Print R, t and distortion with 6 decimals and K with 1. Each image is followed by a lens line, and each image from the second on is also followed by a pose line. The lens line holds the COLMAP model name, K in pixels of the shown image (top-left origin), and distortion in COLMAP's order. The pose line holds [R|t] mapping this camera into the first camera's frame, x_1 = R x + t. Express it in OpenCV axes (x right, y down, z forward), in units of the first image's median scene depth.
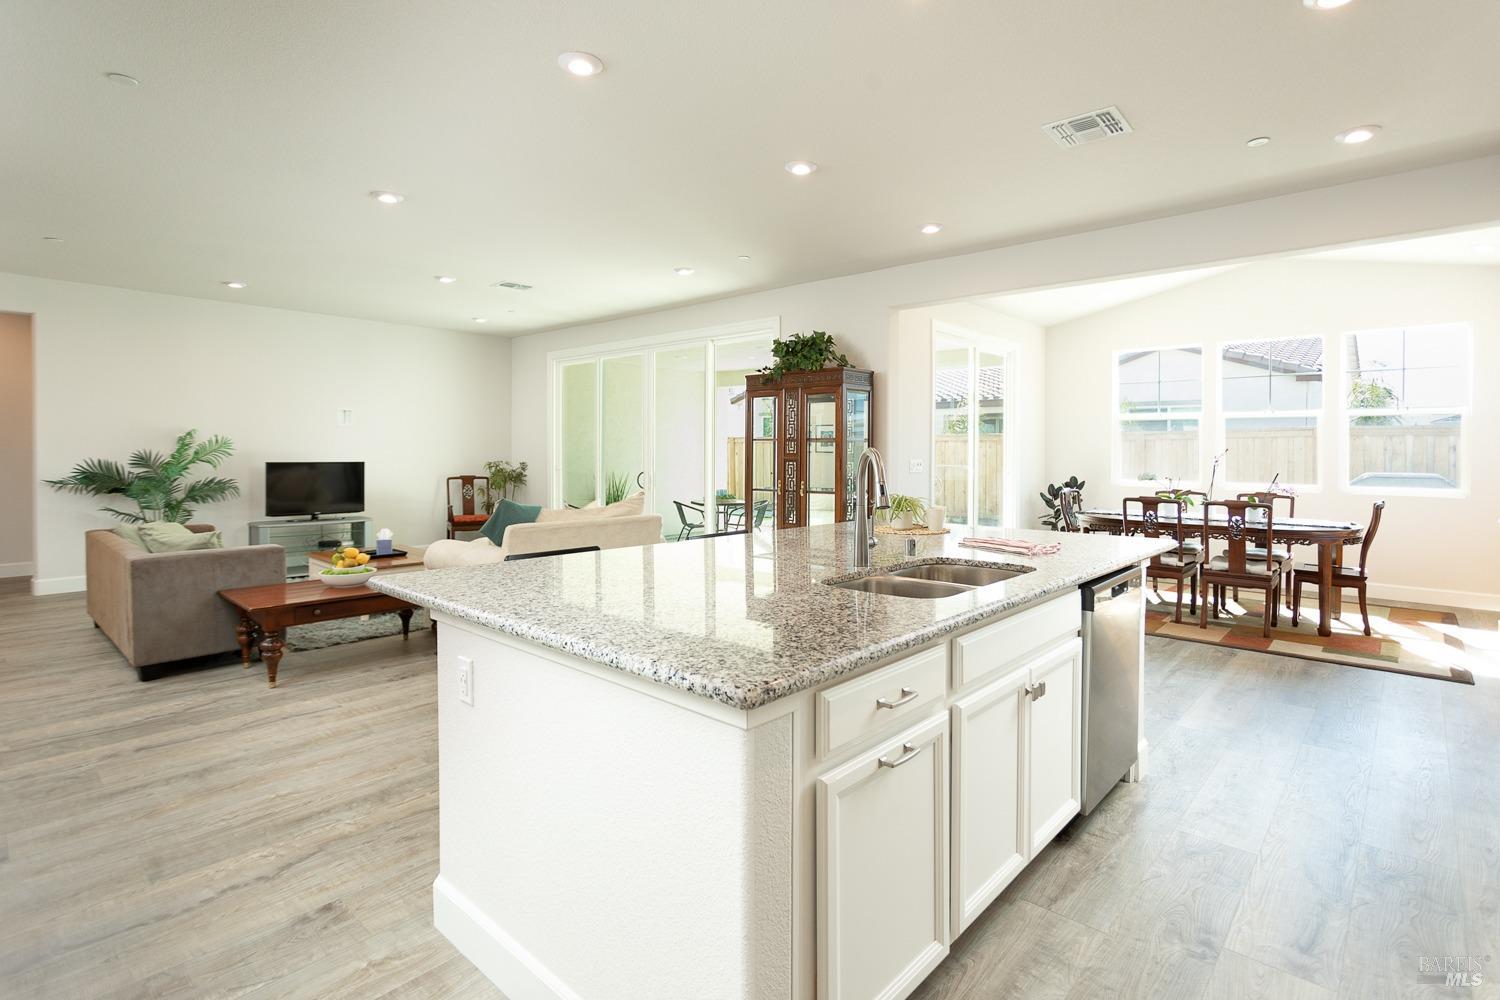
lens RADIAL K [[733.3, 0, 746.5], [0, 733.3, 431.1], [0, 0, 1]] dist [-0.005373, -0.000581]
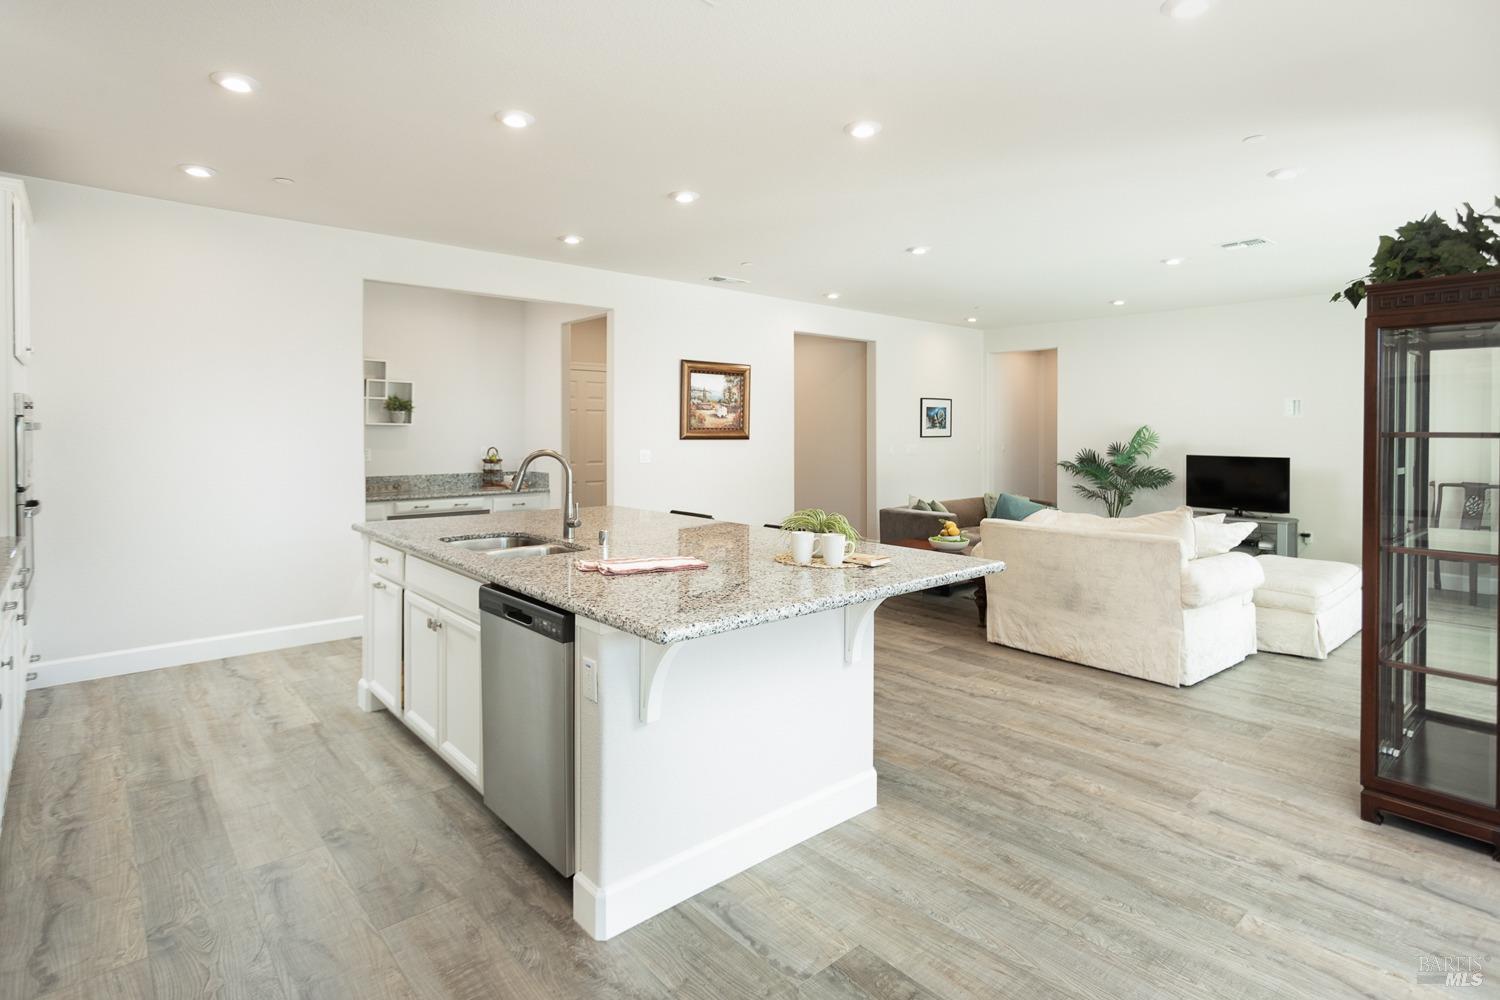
lens RADIAL K [[767.4, 0, 766.4], [0, 767.4, 437.5], [0, 0, 1]] dist [-0.001903, -0.000248]
pose [[-0.097210, 0.004338, -0.995254, 0.528809], [0.021323, 0.999770, 0.002275, 0.001915], [0.995035, -0.021000, -0.097280, 0.529595]]
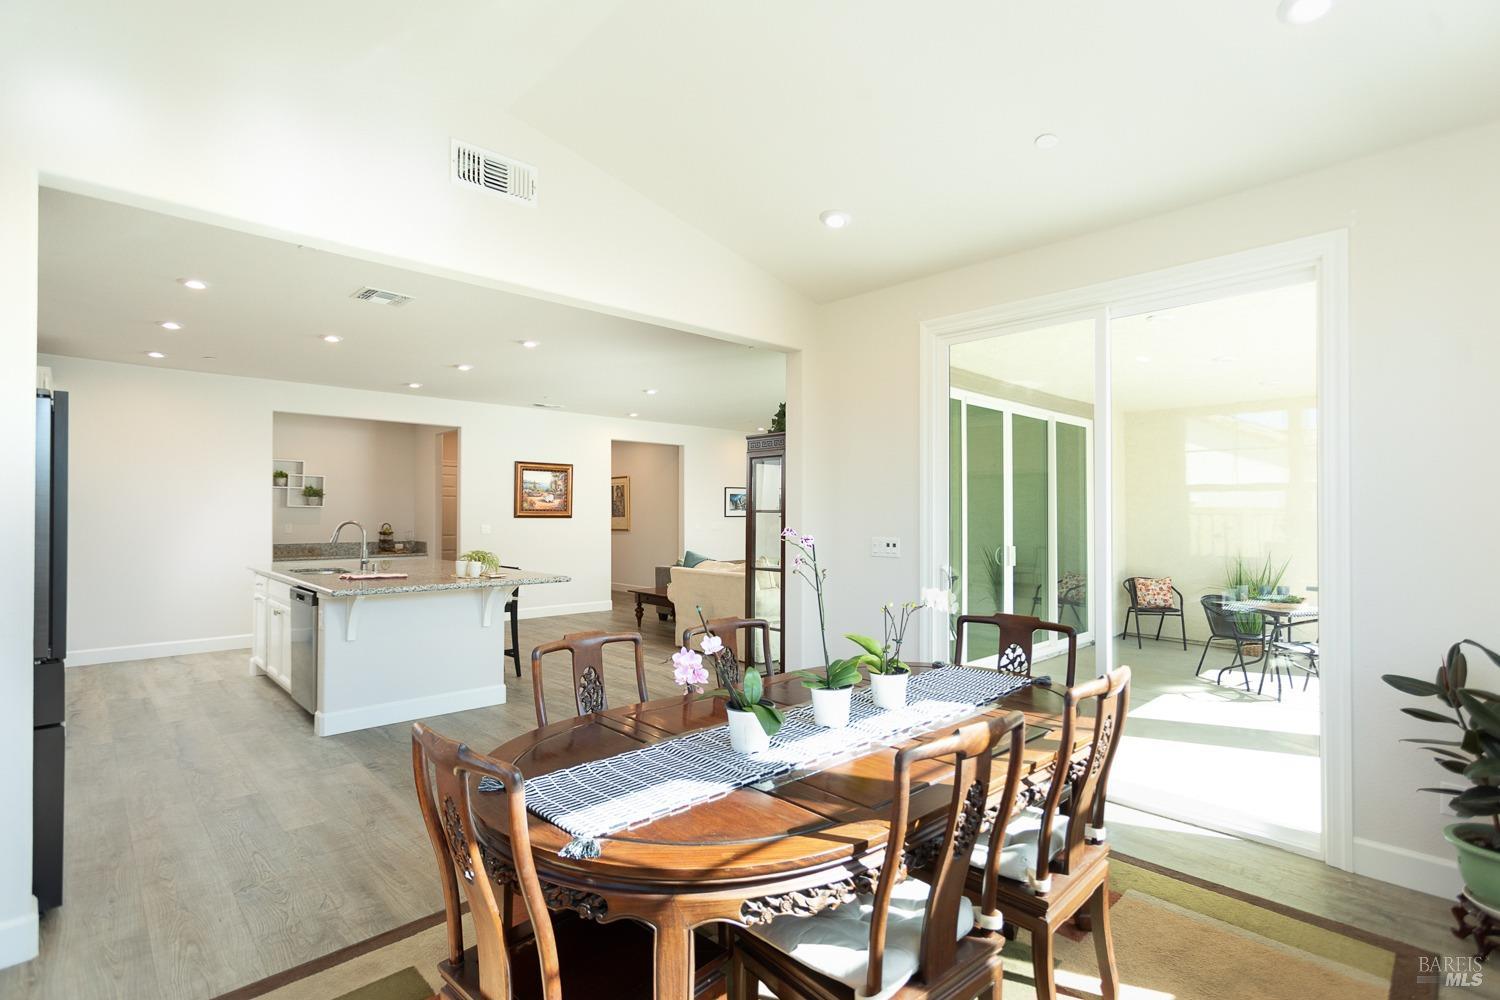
lens RADIAL K [[719.1, 0, 757.0], [0, 719.1, 506.0], [0, 0, 1]] dist [0.001143, 0.000902]
pose [[-0.067260, -0.014837, -0.997625, 0.841167], [0.021171, 0.999643, -0.016294, 0.014345], [0.997511, -0.022217, -0.066922, 0.856579]]
